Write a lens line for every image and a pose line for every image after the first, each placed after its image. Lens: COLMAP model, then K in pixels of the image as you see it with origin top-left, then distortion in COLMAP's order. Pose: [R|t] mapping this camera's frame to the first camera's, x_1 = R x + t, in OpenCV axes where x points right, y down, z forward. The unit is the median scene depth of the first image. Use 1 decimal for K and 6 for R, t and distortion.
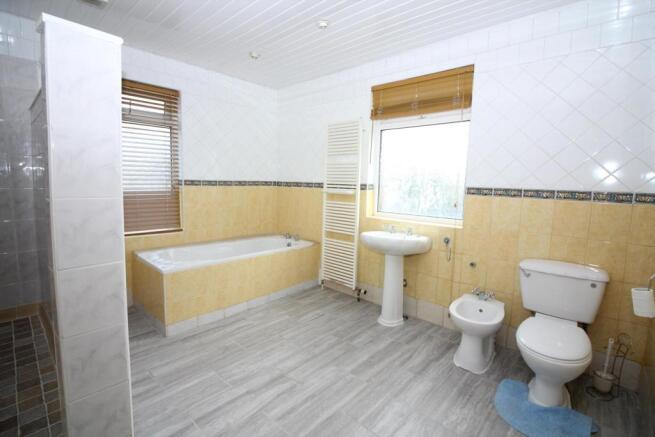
lens RADIAL K [[303.8, 0, 325.2], [0, 303.8, 210.4], [0, 0, 1]] dist [-0.009822, -0.004998]
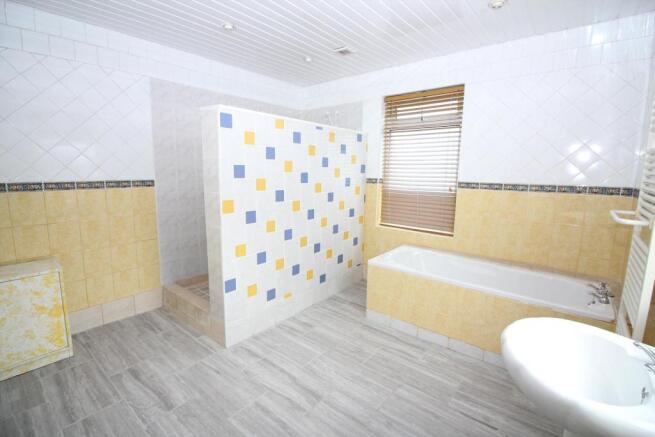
lens RADIAL K [[303.8, 0, 328.7], [0, 303.8, 214.3], [0, 0, 1]] dist [-0.009822, -0.004998]
pose [[0.050537, 0.124589, -0.990921, 0.434958], [-0.101866, 0.987657, 0.118984, -0.073718], [0.993514, 0.094928, 0.062604, 0.566358]]
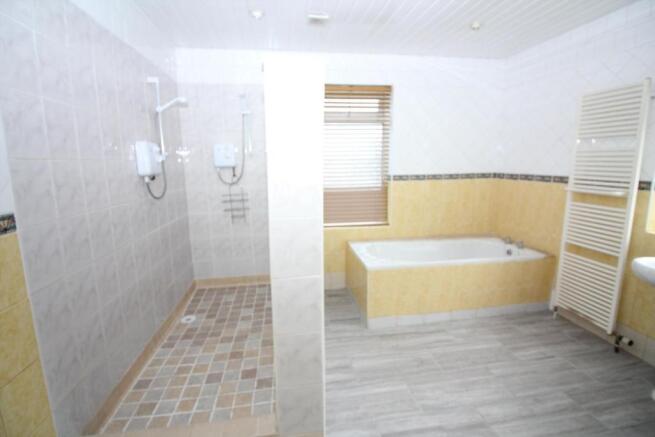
lens RADIAL K [[303.8, 0, 323.9], [0, 303.8, 210.2], [0, 0, 1]] dist [-0.009822, -0.004998]
pose [[0.776298, 0.068571, -0.626625, -0.004001], [-0.028352, 0.996858, 0.073960, -0.053328], [0.629728, -0.039649, 0.775803, 0.069090]]
